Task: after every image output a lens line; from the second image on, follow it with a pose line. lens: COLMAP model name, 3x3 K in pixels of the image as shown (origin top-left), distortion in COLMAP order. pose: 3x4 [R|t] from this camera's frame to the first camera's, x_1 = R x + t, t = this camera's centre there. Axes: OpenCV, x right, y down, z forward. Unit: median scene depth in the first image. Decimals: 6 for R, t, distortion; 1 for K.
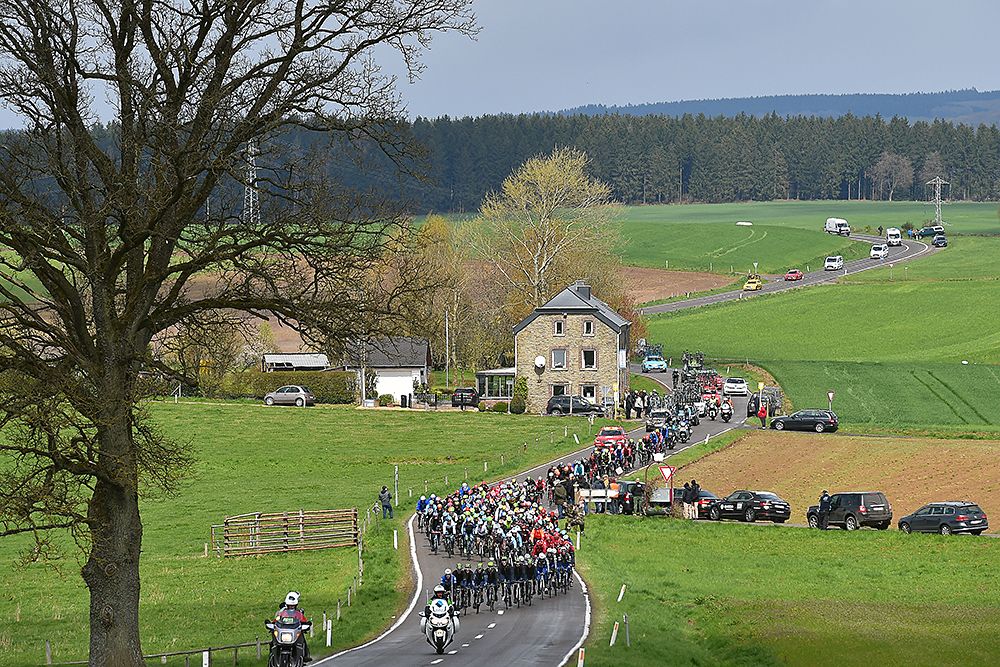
lens RADIAL K [[5743.2, 0, 500.0], [0, 5743.2, 333.5], [0, 0, 1]] dist [1.835535, 205.355131]
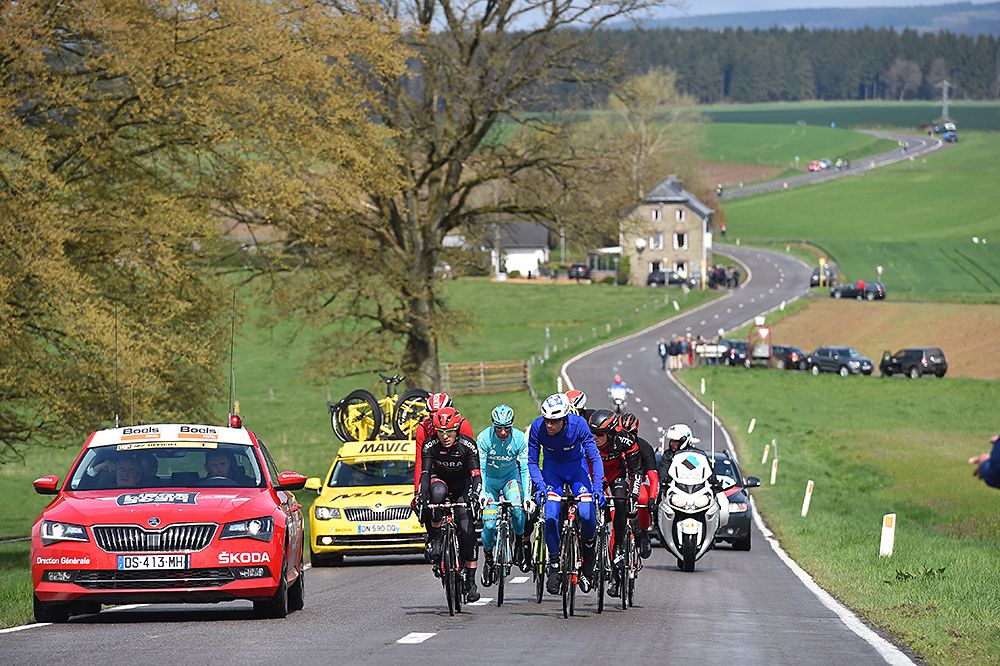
lens RADIAL K [[5743.2, 0, 500.0], [0, 5743.2, 333.0], [0, 0, 1]] dist [1.835535, 205.355131]
pose [[0.999779, 0.001508, 0.020947, -0.049054], [-0.002023, 0.999696, 0.024589, -0.006025], [-0.020904, -0.024626, 0.999478, -0.230430]]
